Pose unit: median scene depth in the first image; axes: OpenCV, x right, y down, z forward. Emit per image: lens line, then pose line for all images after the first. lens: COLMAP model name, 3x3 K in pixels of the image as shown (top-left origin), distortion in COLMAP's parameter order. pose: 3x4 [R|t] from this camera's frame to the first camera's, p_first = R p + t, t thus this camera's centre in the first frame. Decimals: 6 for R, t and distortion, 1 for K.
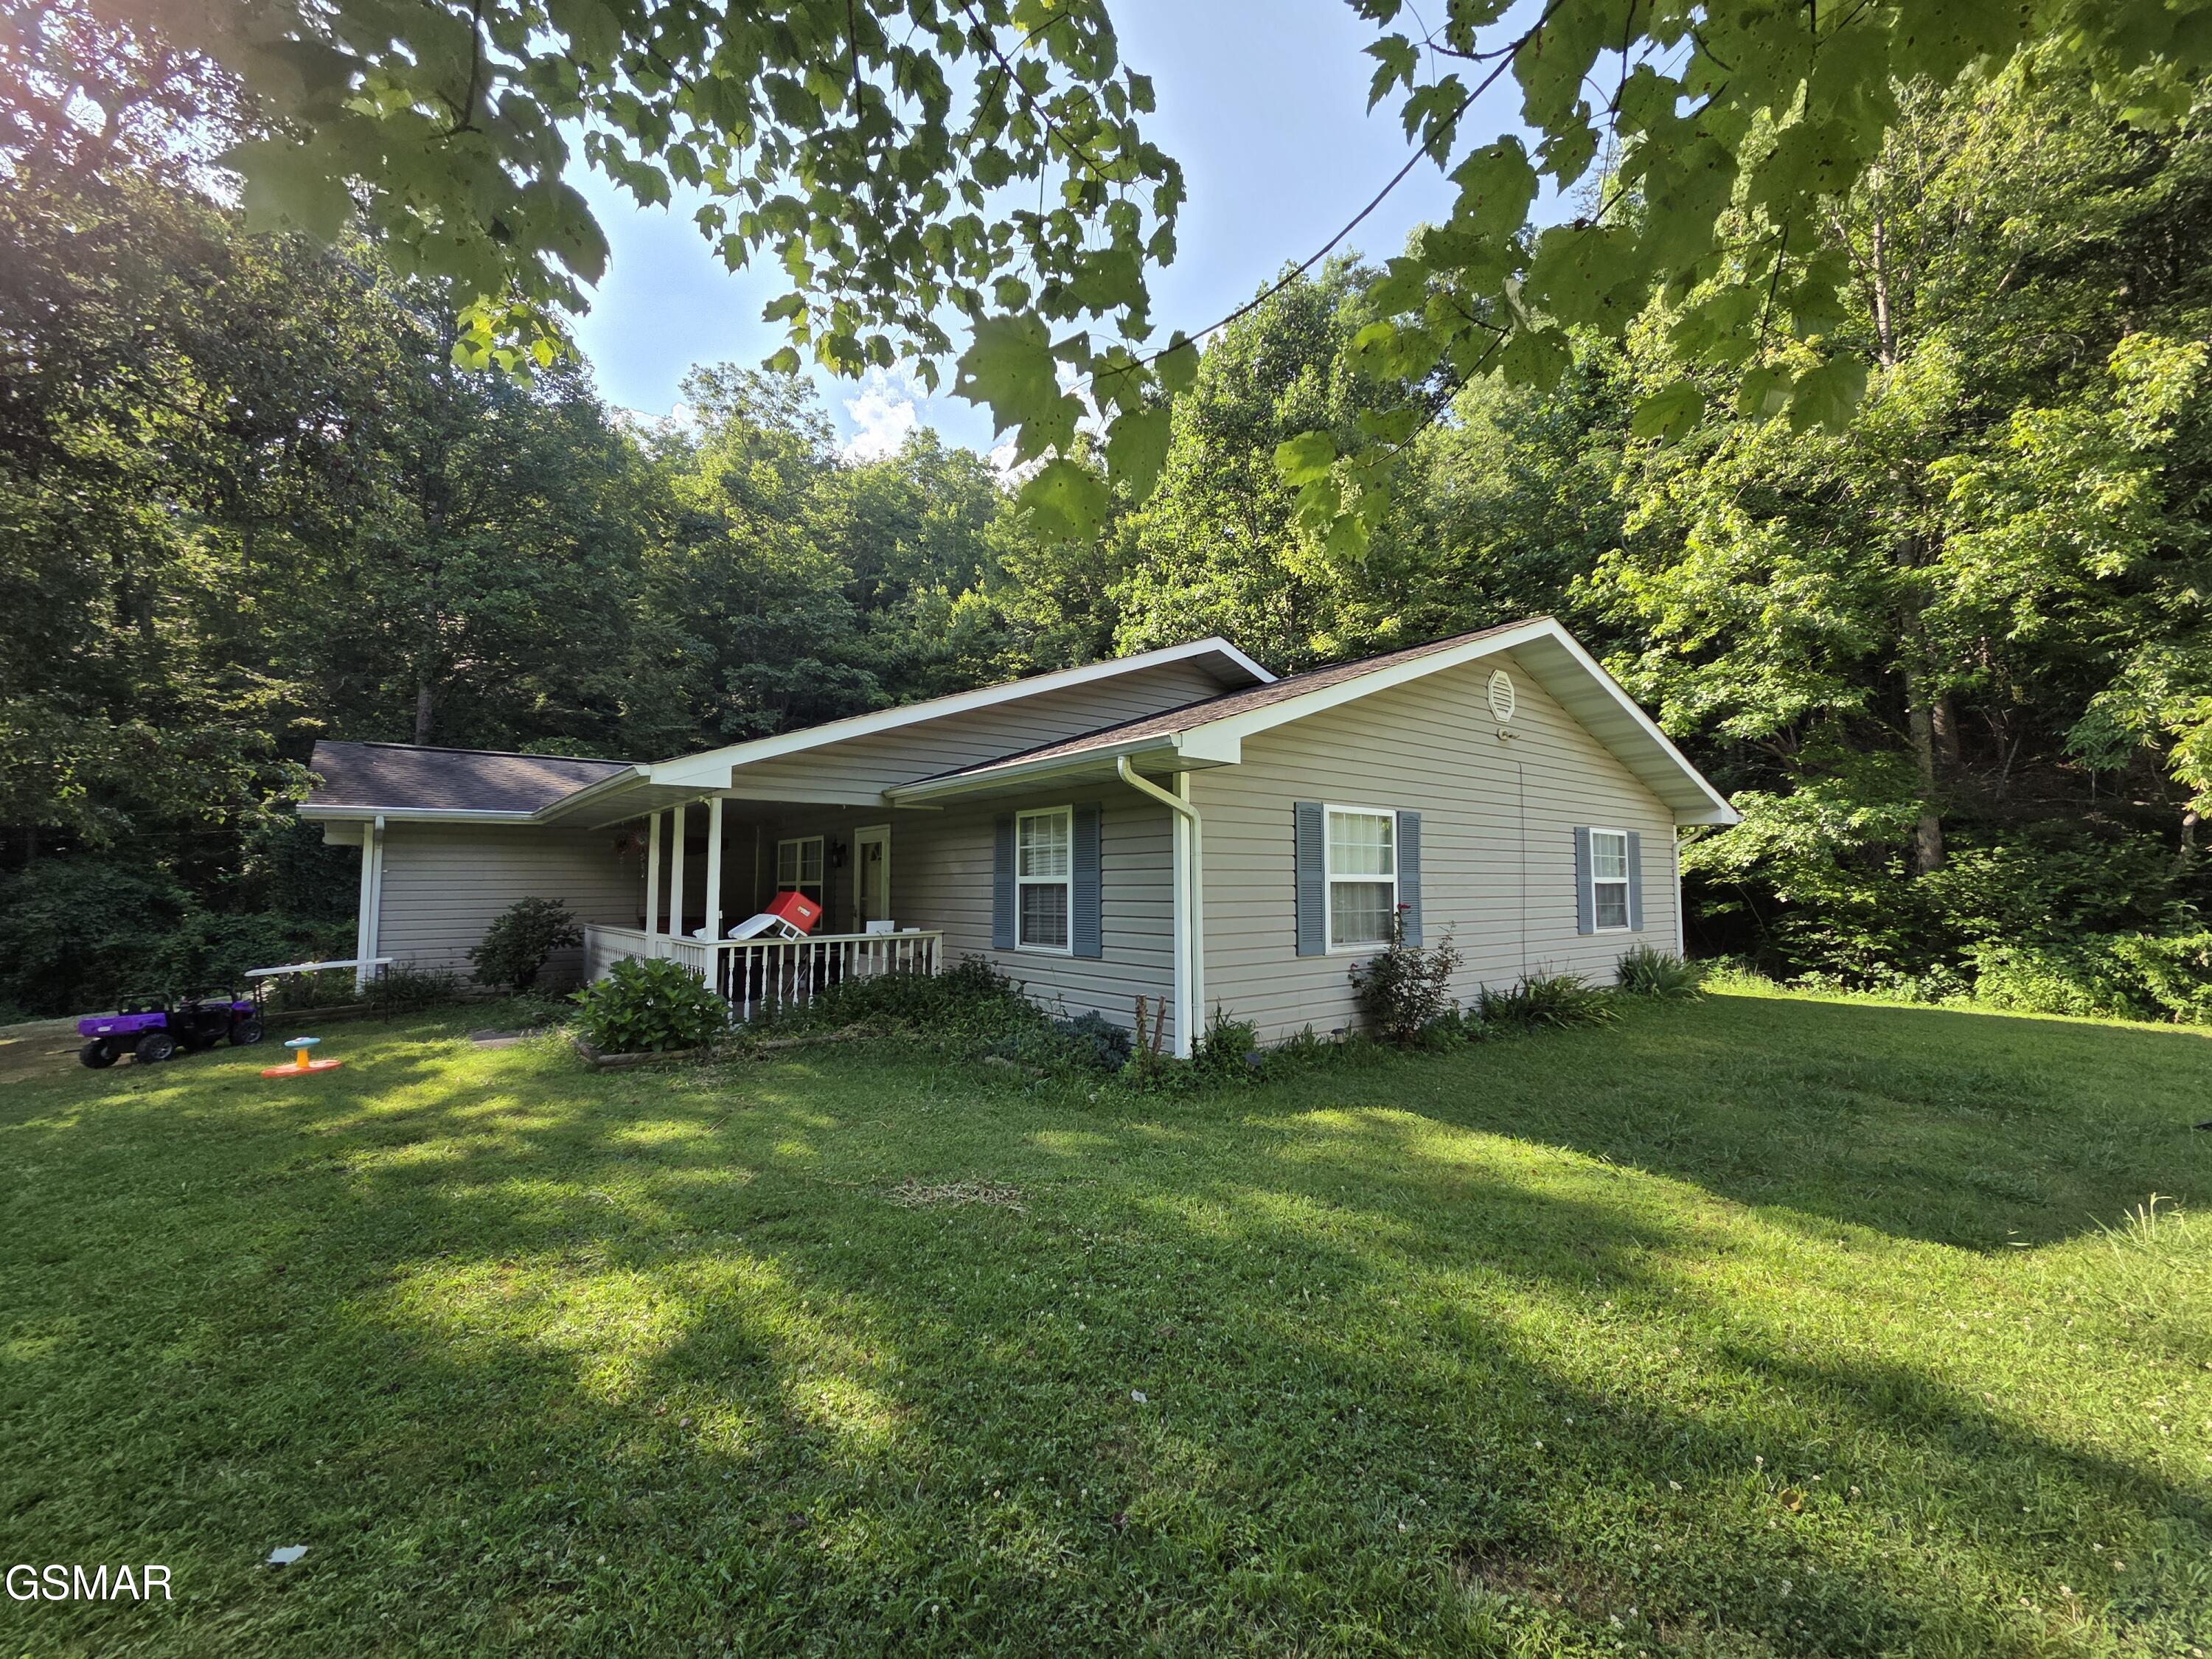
lens RADIAL K [[892.0, 0, 1106.0], [0, 892.0, 829.5], [0, 0, 1]] dist [0.000747, -0.000185]
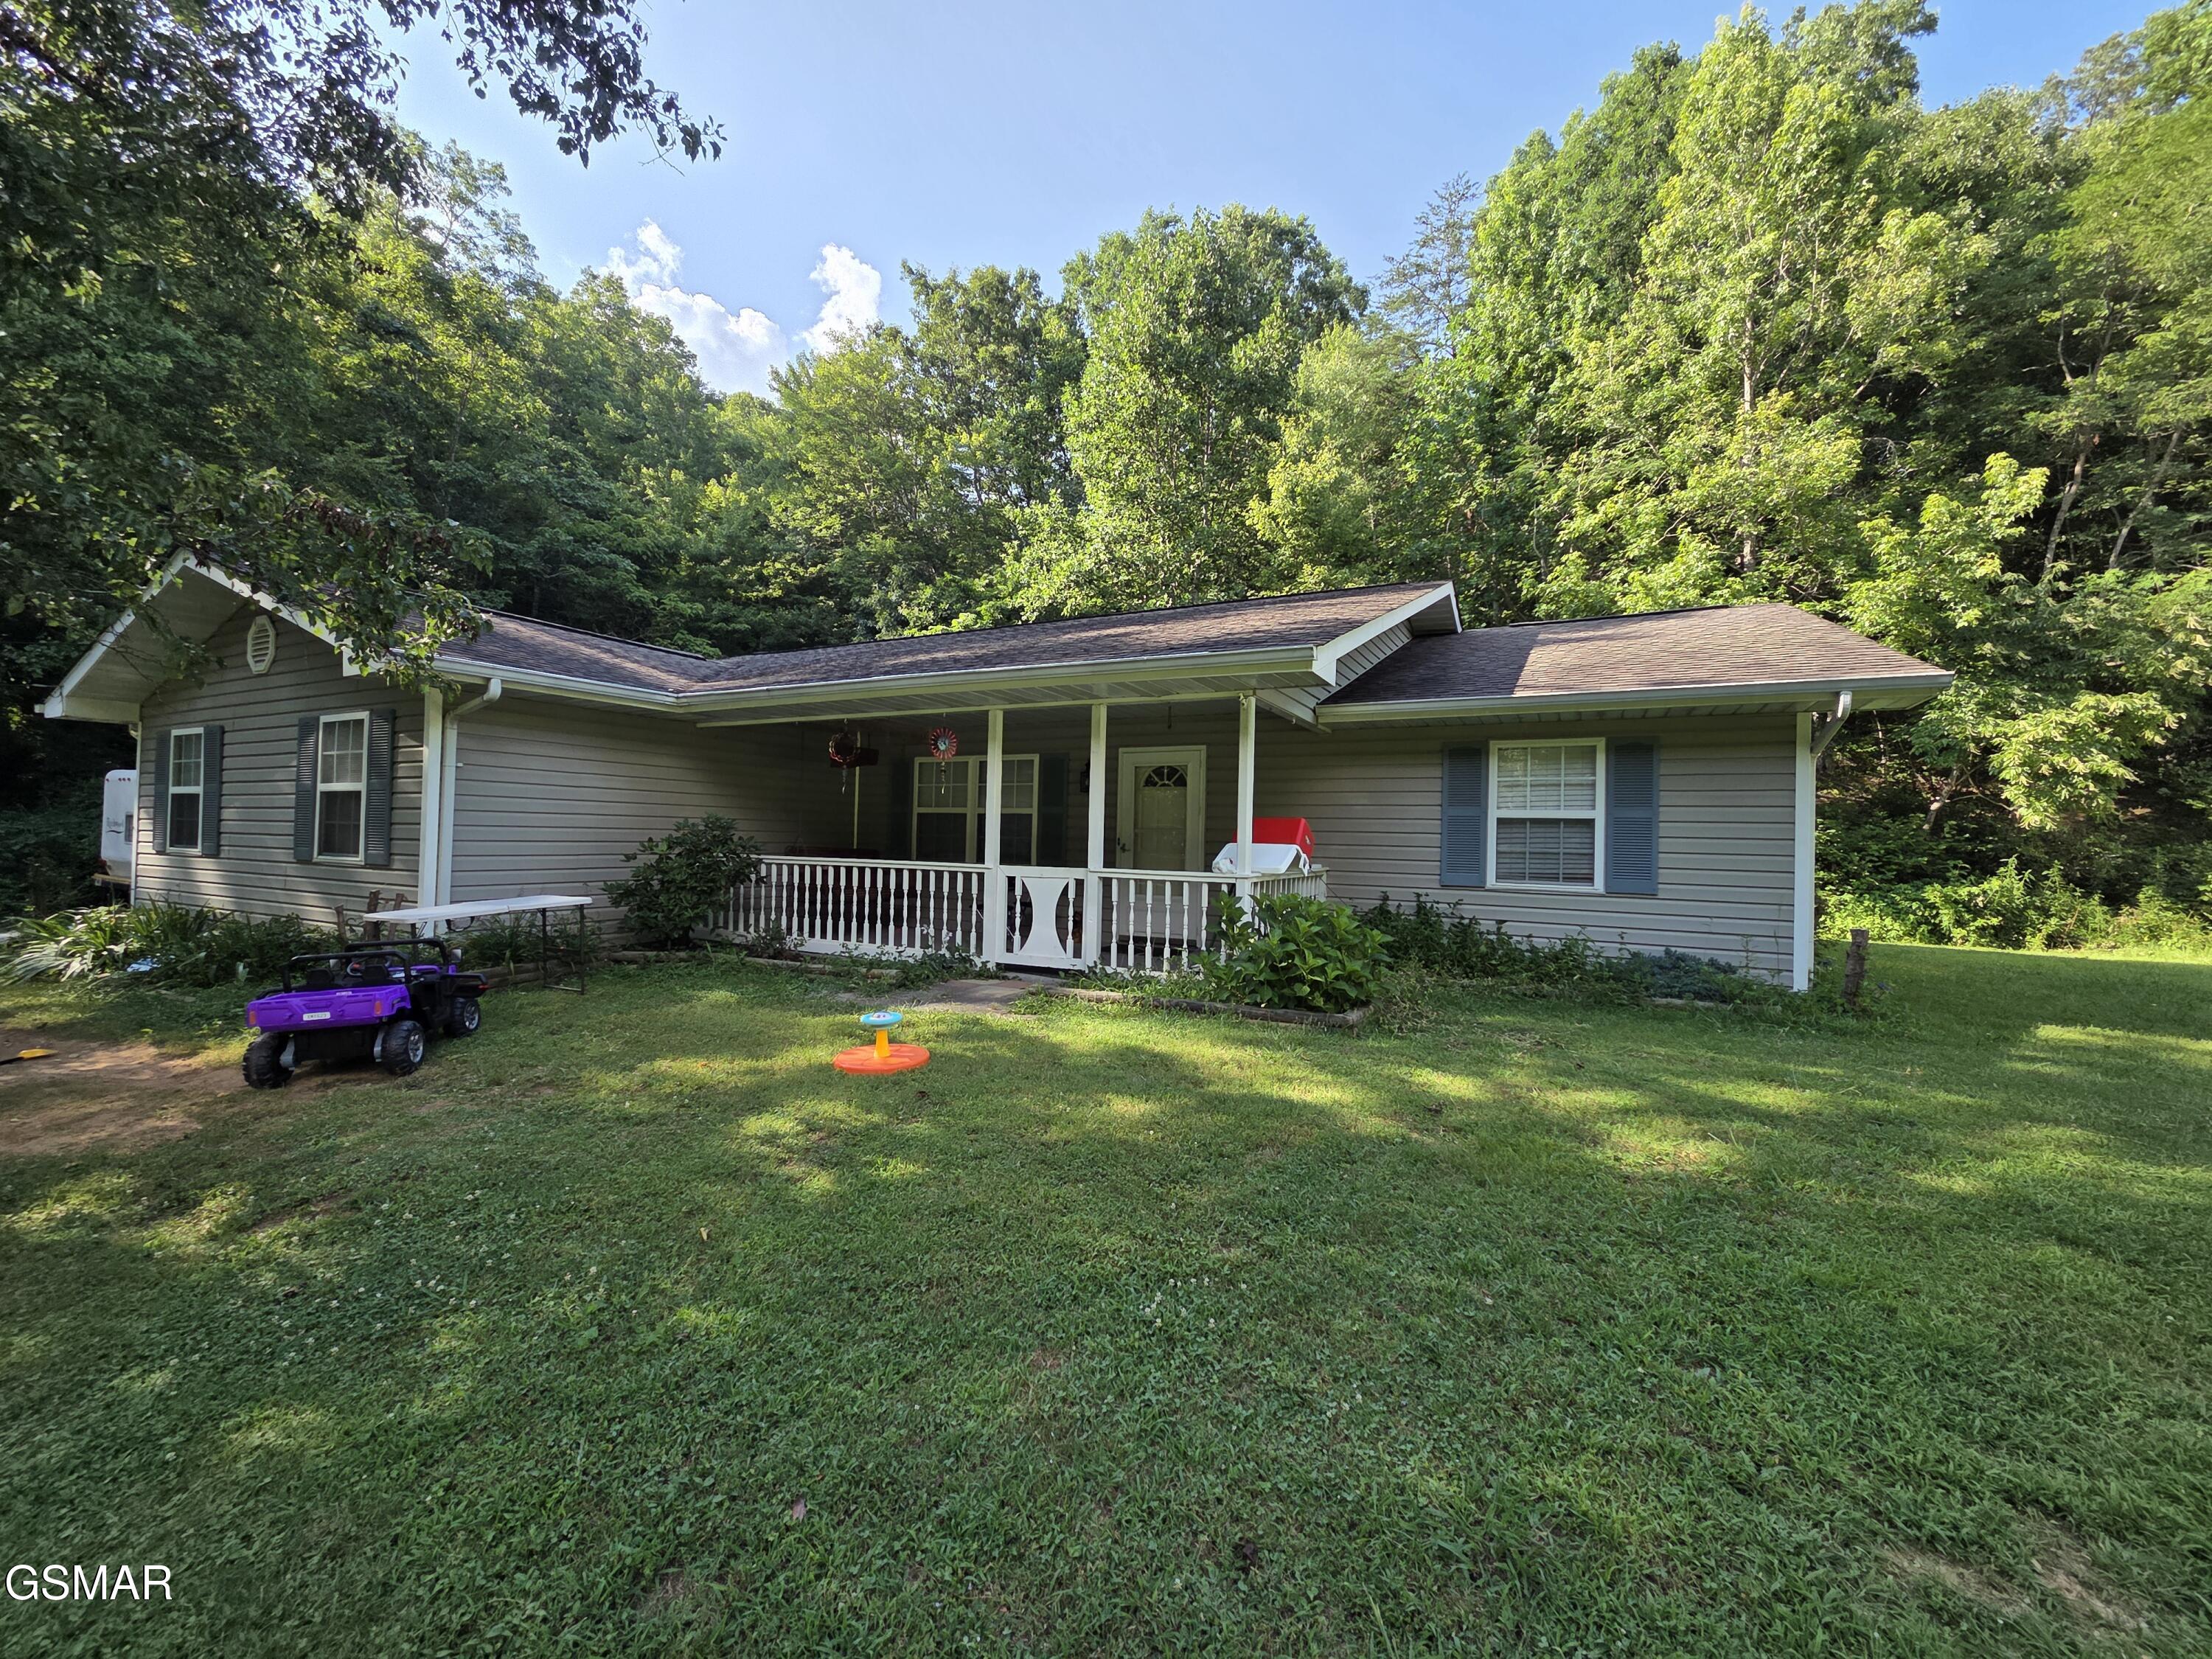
lens RADIAL K [[891.6, 0, 1105.3], [0, 891.6, 830.9], [0, 0, 1]] dist [0.001090, -0.000072]
pose [[0.921186, 0.031968, 0.387807, -0.630971], [-0.053410, 0.997575, 0.044636, 0.040989], [-0.385439, -0.061831, 0.920659, 0.217629]]
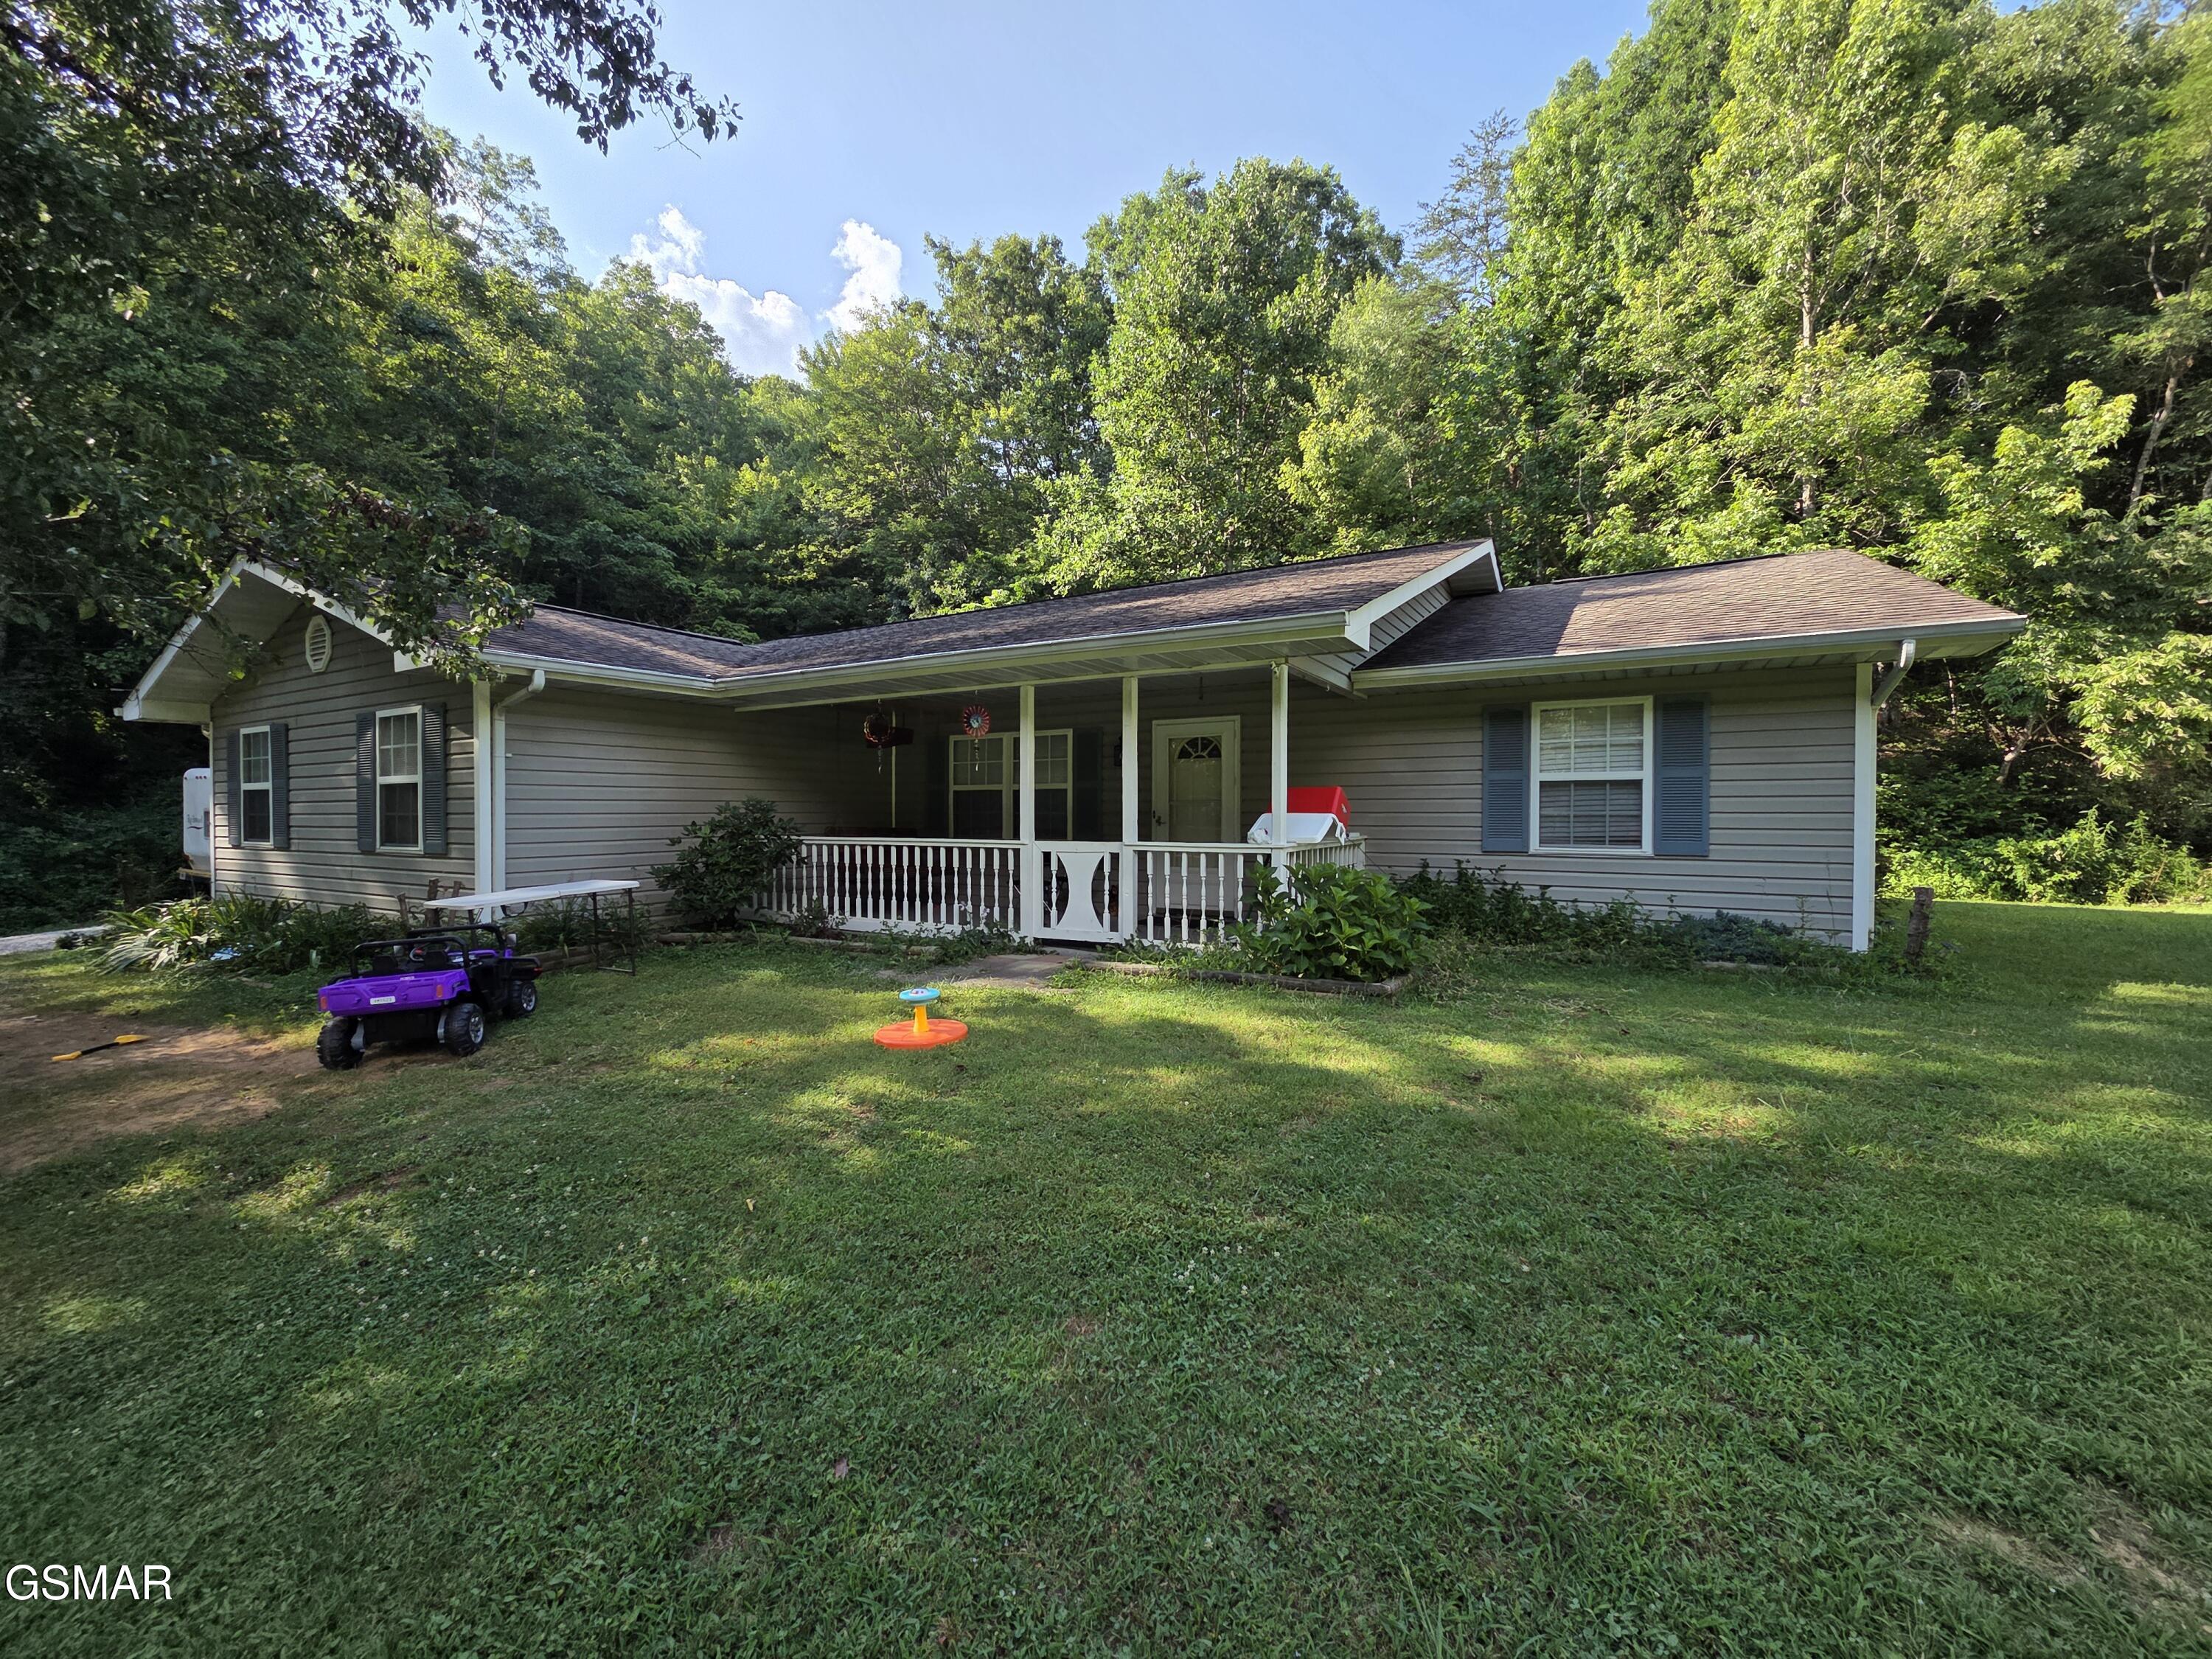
lens RADIAL K [[892.0, 0, 1106.0], [0, 892.0, 829.5], [0, 0, 1]] dist [0.000747, -0.000185]
pose [[0.937521, -0.000318, 0.347928, -0.627586], [-0.027229, 0.996866, 0.074280, 0.040874], [-0.346862, -0.079113, 0.934574, 0.216511]]
